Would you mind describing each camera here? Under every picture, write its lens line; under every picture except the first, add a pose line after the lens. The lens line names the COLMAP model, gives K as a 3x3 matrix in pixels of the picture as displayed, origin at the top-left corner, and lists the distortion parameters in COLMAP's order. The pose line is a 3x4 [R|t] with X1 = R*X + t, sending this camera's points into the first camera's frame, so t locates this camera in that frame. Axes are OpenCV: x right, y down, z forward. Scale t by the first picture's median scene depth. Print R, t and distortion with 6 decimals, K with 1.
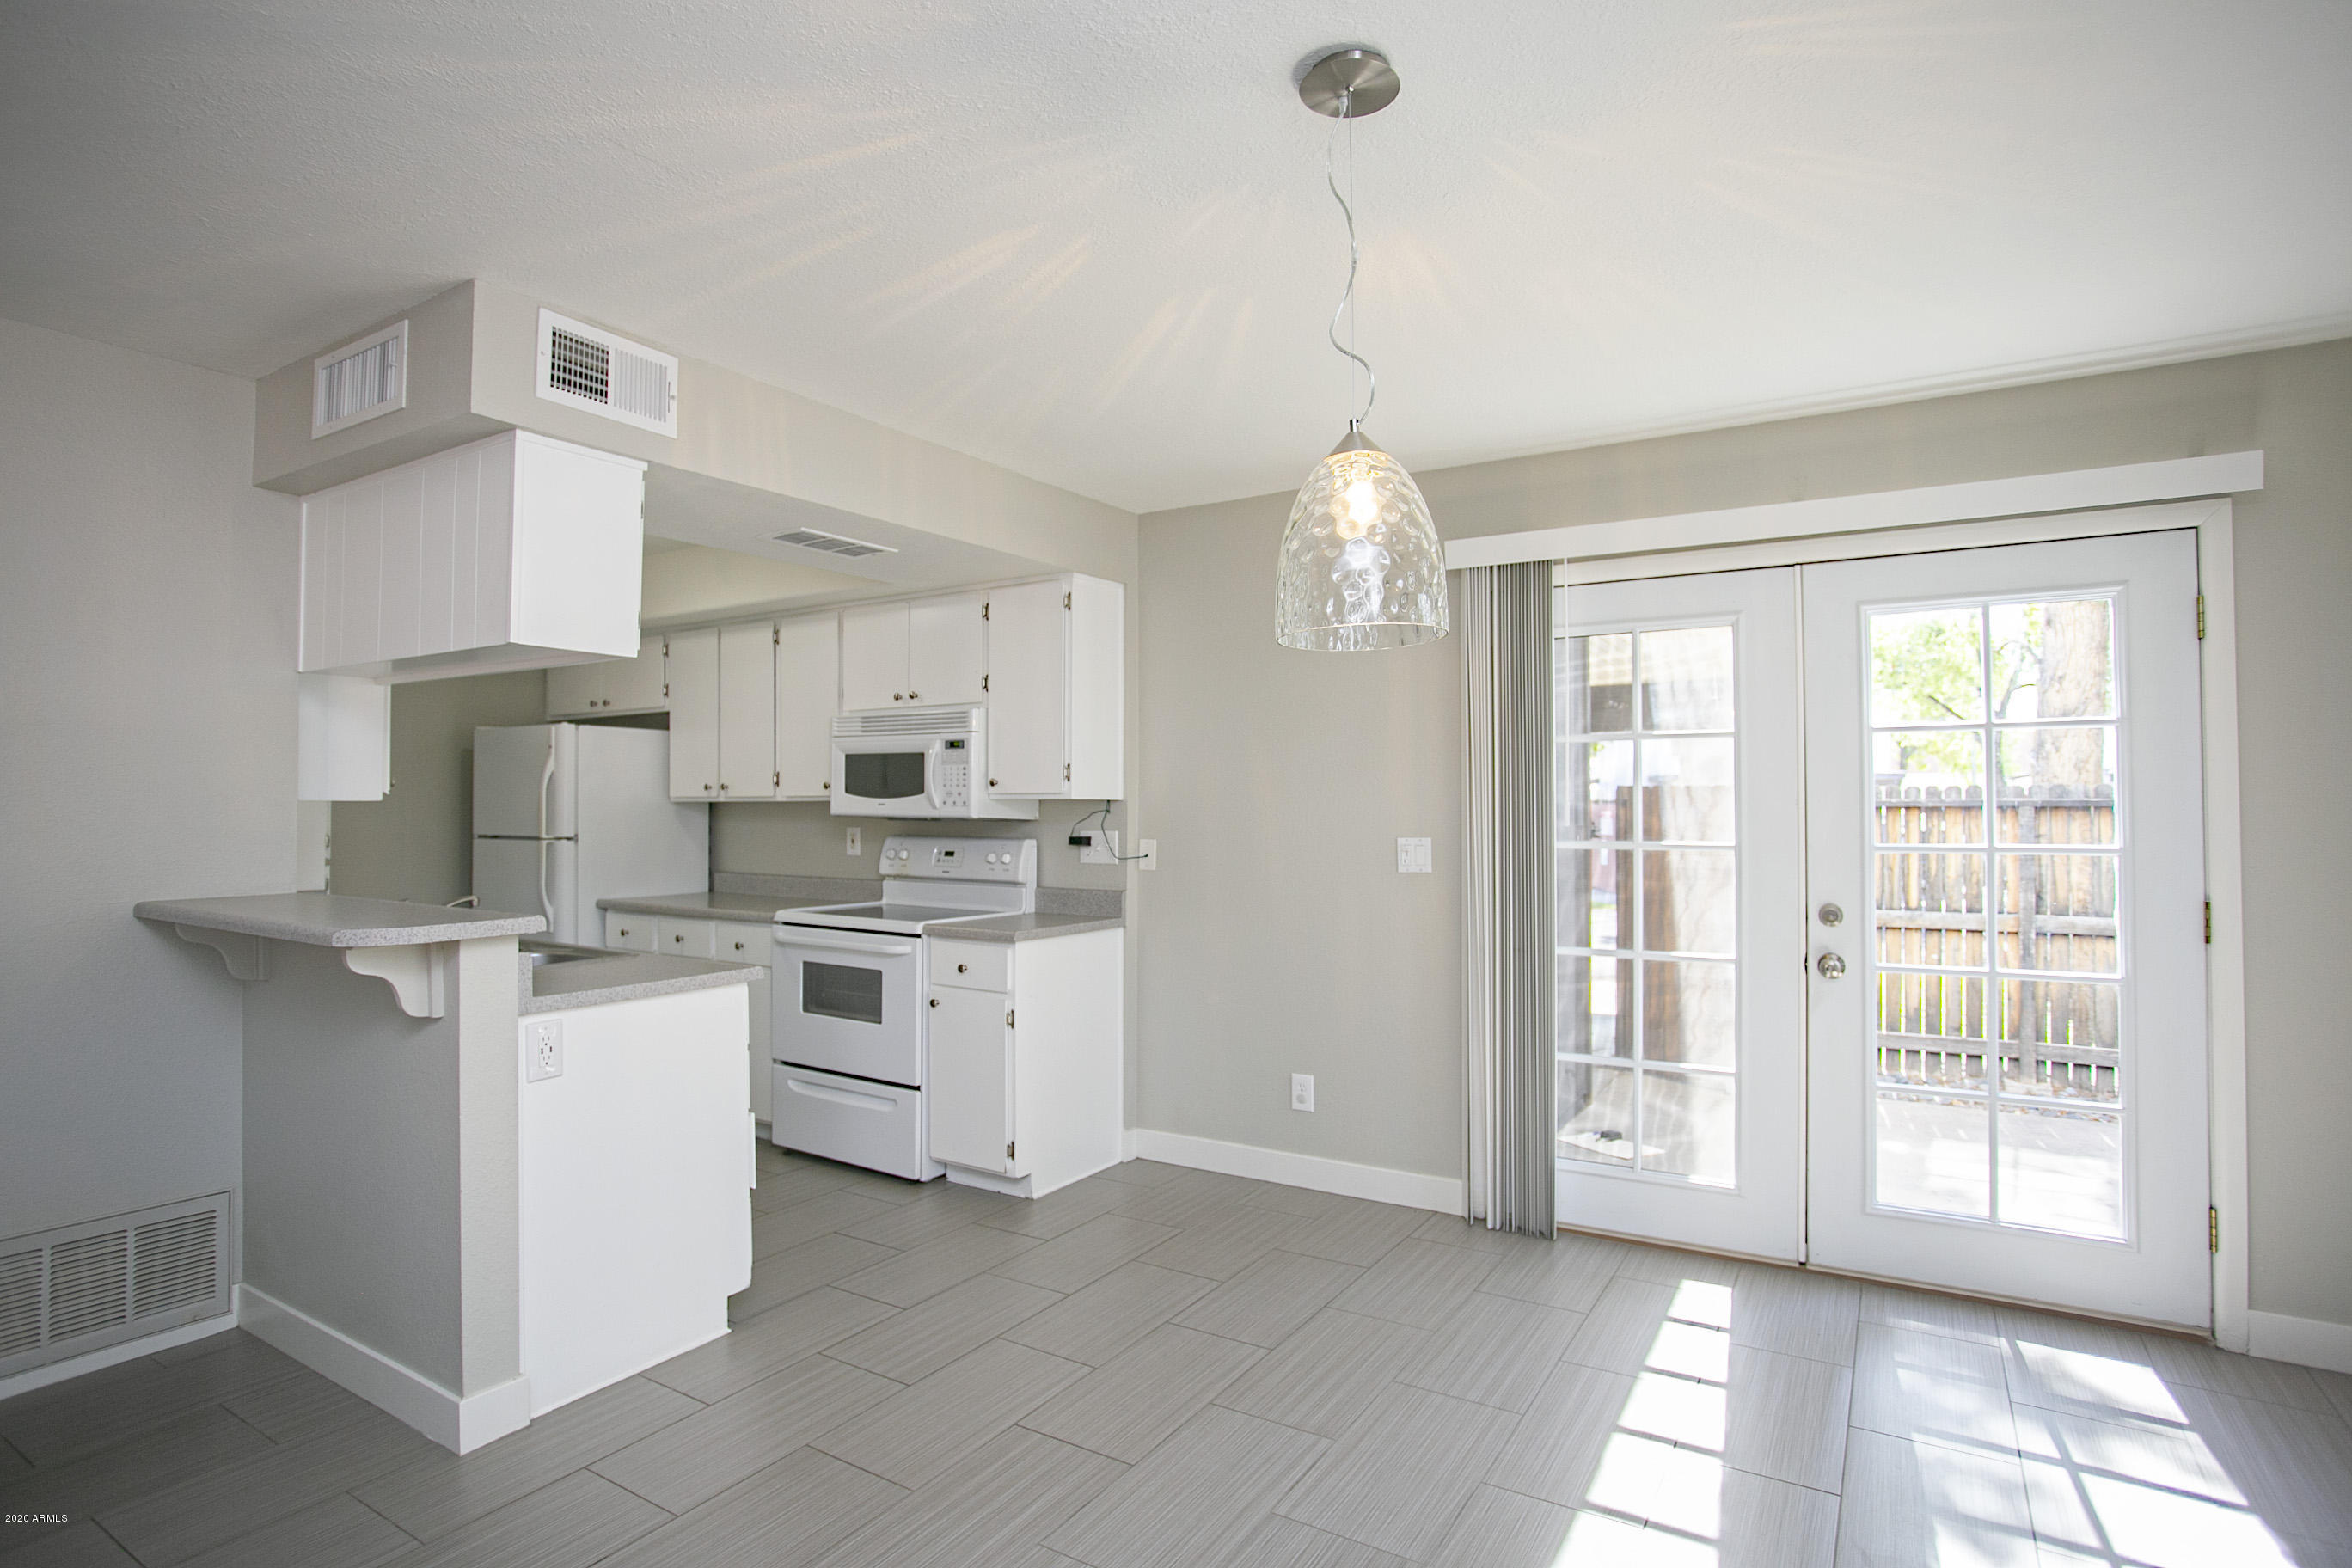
lens RADIAL K [[1210.8, 0, 1151.0], [0, 1210.8, 784.2], [0, 0, 1]] dist [-0.075062, 0.036822]
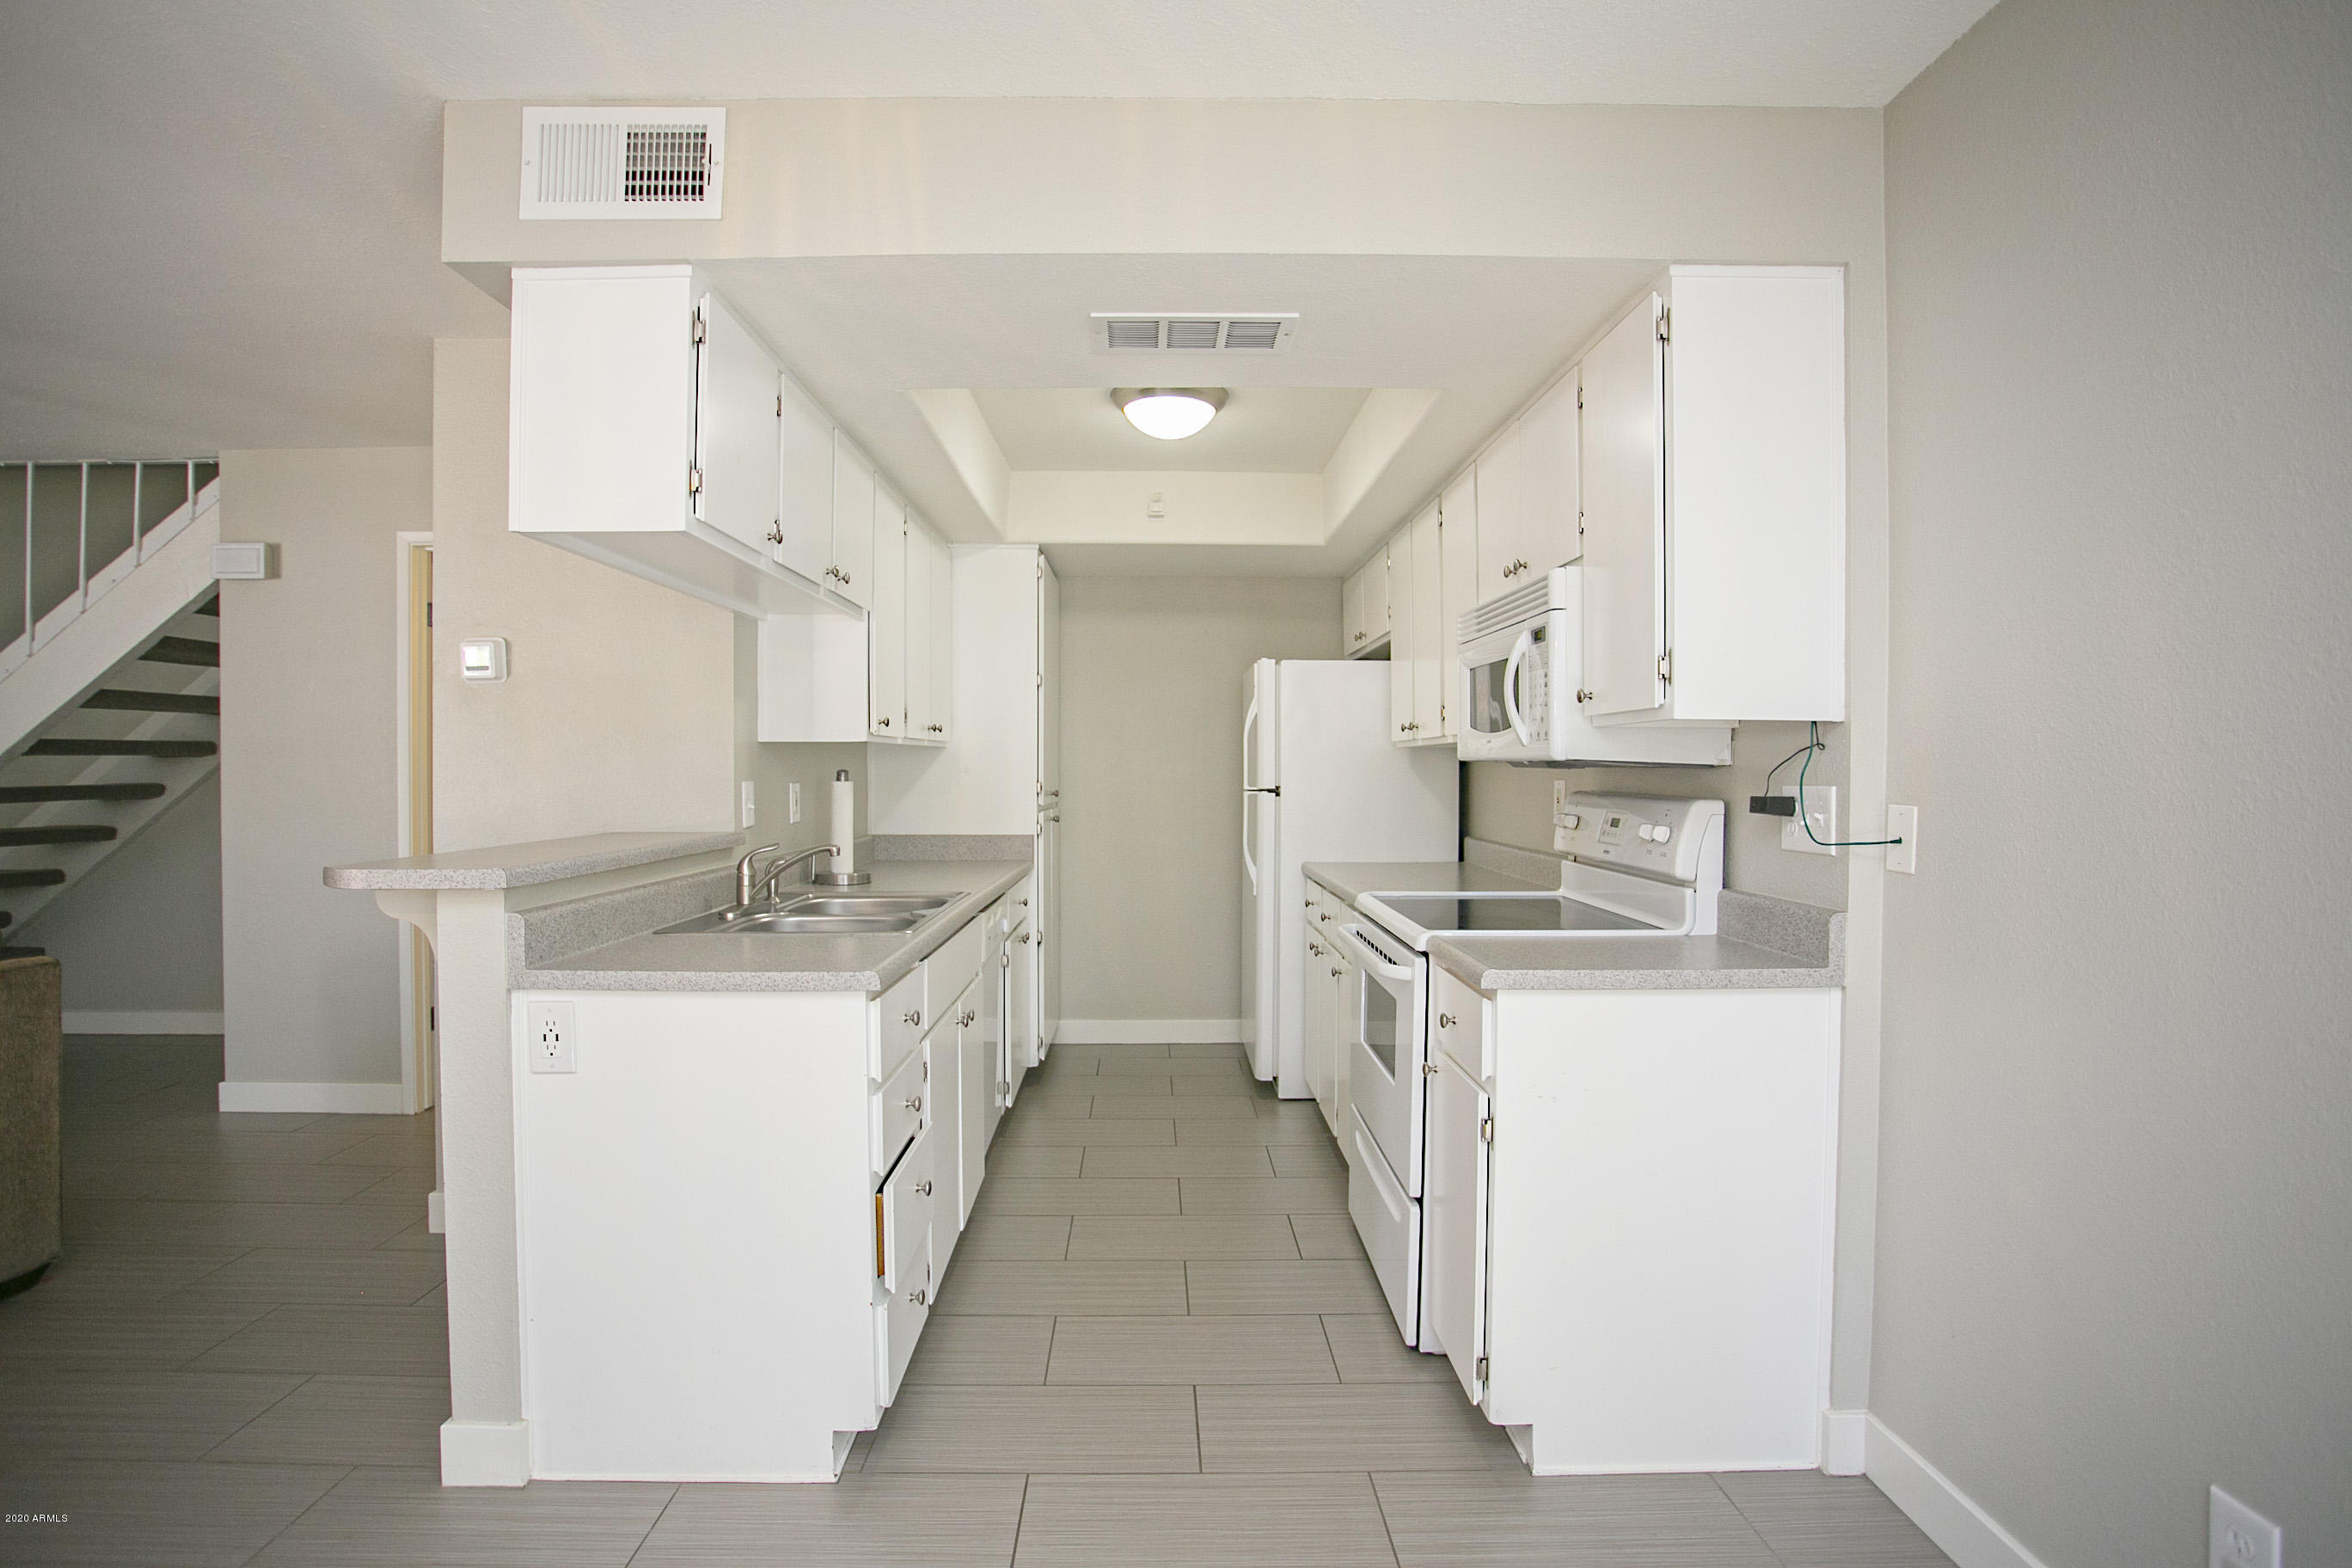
lens RADIAL K [[1147.8, 0, 1158.5], [0, 1147.8, 783.6], [0, 0, 1]] dist [-0.078020, 0.033626]
pose [[0.545480, 0.009490, -0.838070, 0.215284], [0.013884, 0.999696, 0.020357, 0.027103], [0.838009, -0.022740, 0.545182, 0.582879]]
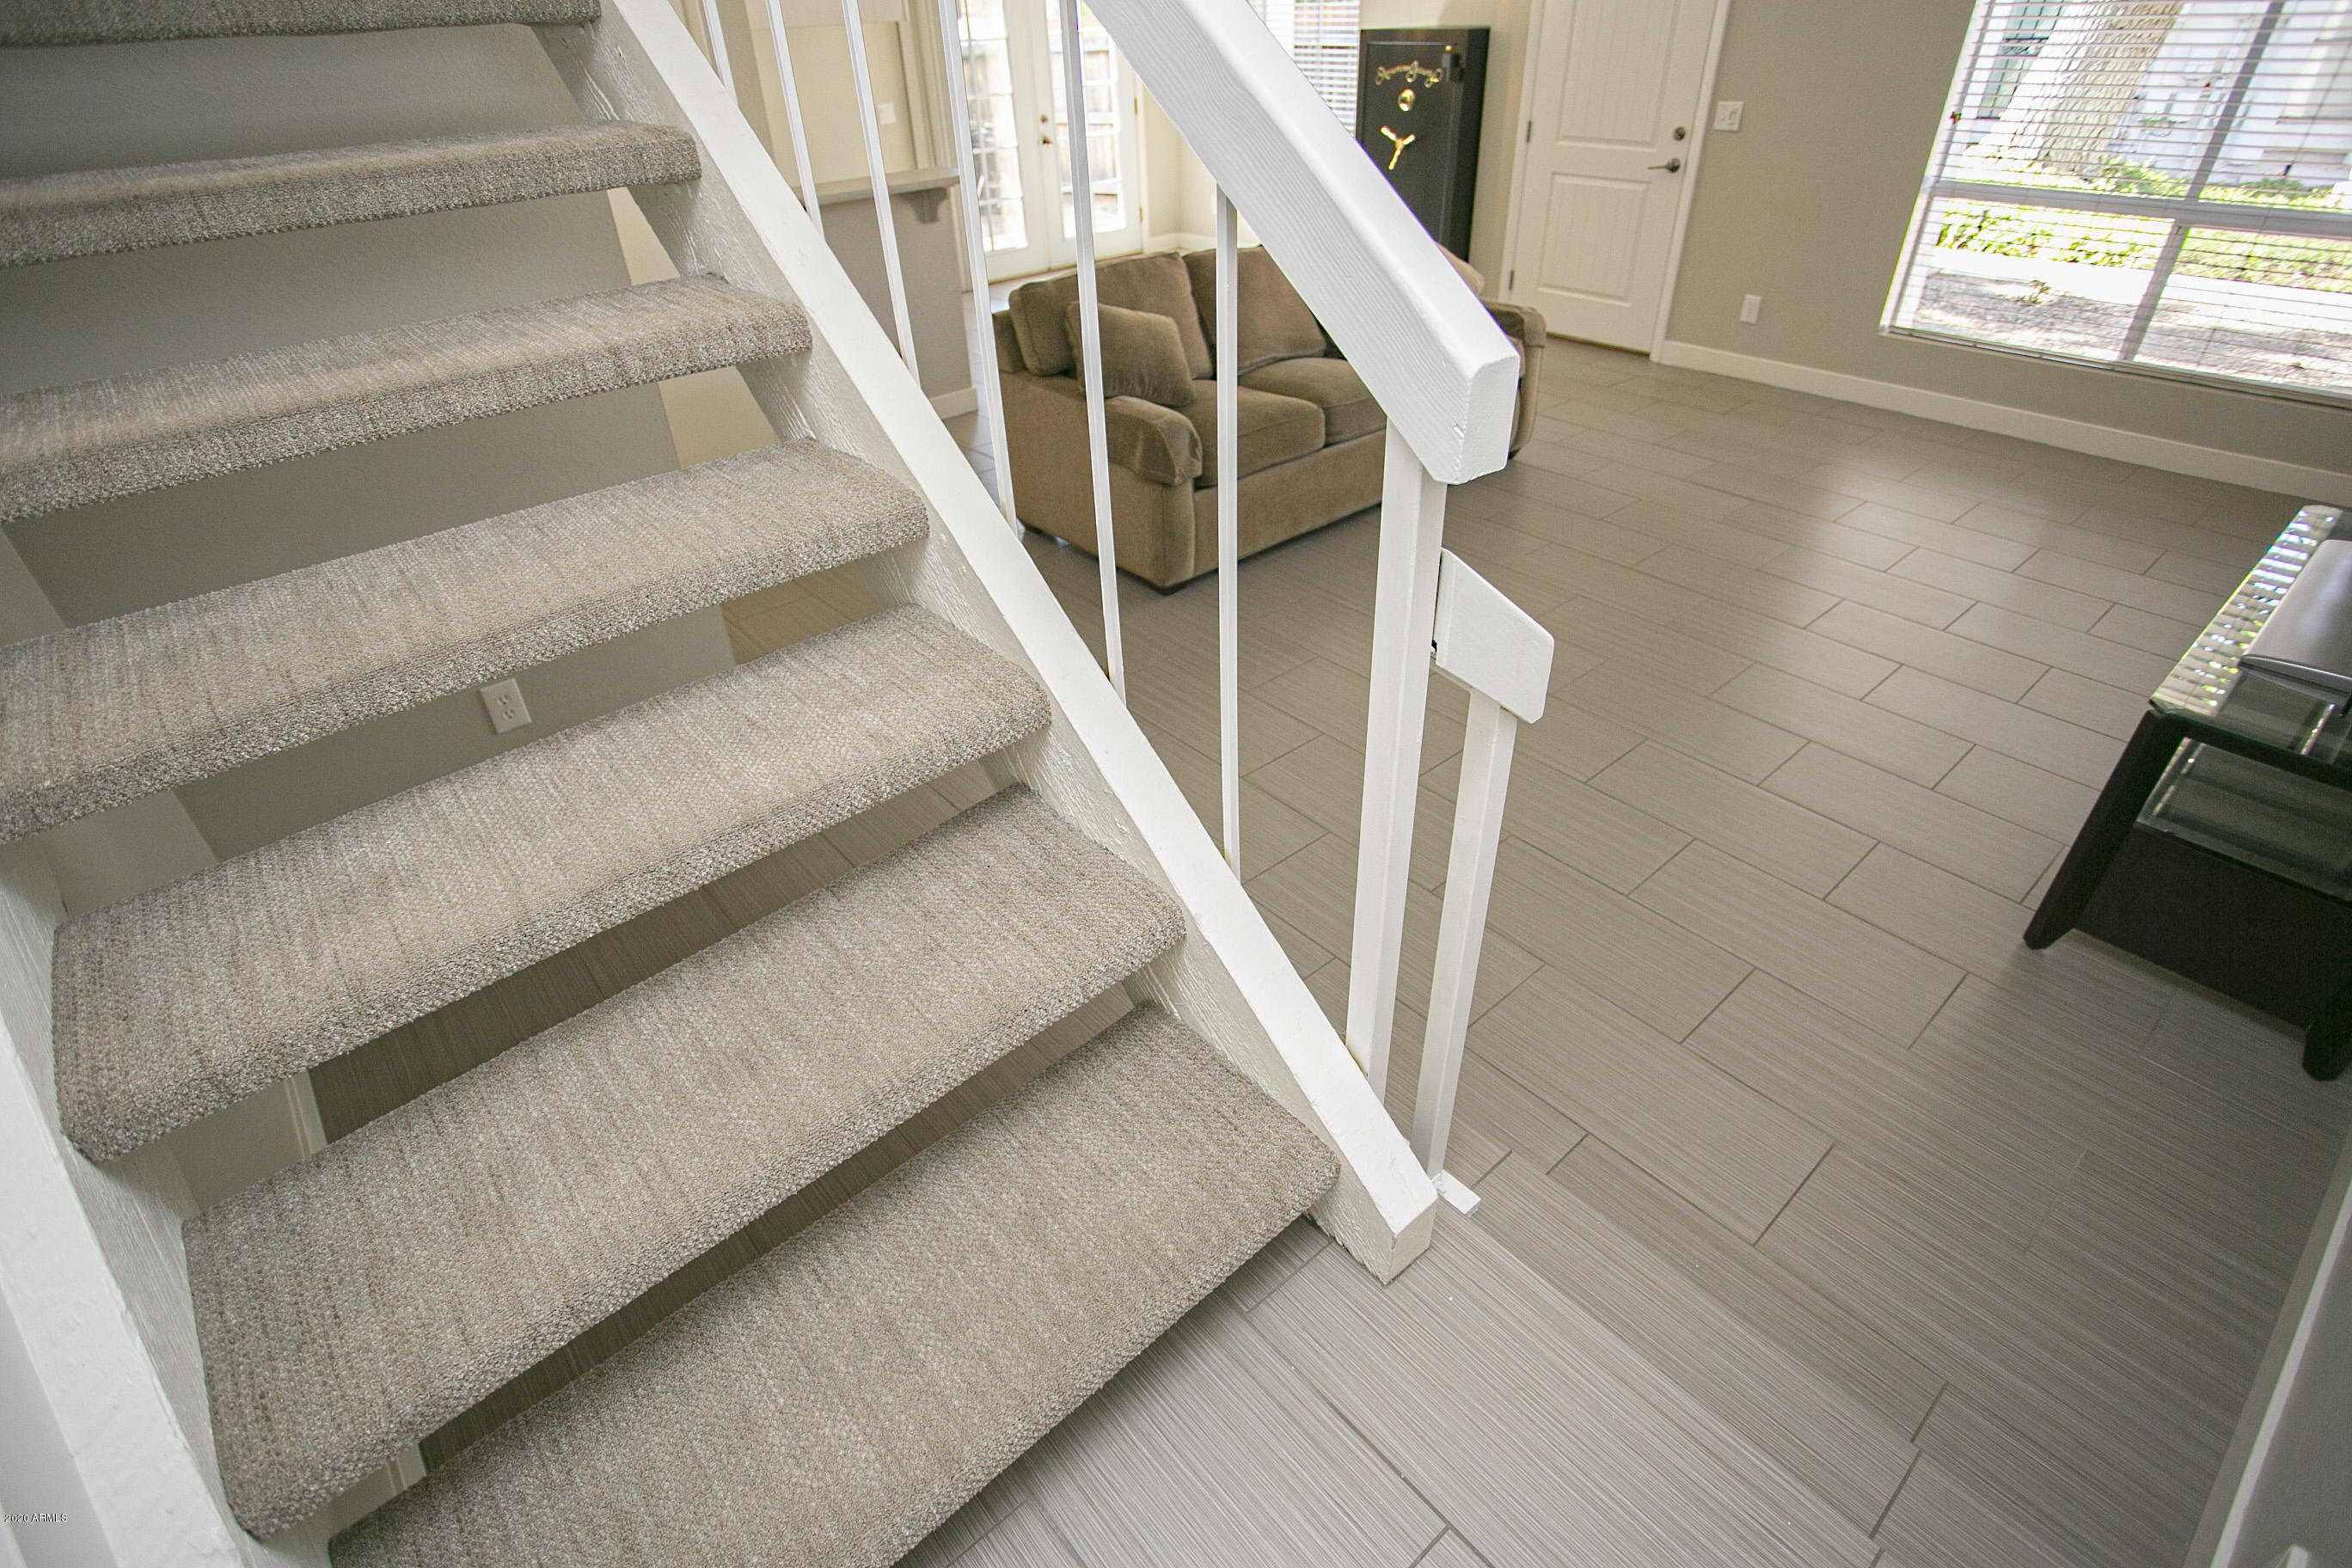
lens RADIAL K [[1147.8, 0, 1158.5], [0, 1147.8, 783.6], [0, 0, 1]] dist [-0.078020, 0.033626]
pose [[0.303797, -0.556654, 0.773204, -1.580245], [0.023103, 0.815626, 0.578118, -0.088008], [-0.952457, -0.157767, 0.260645, -0.061756]]
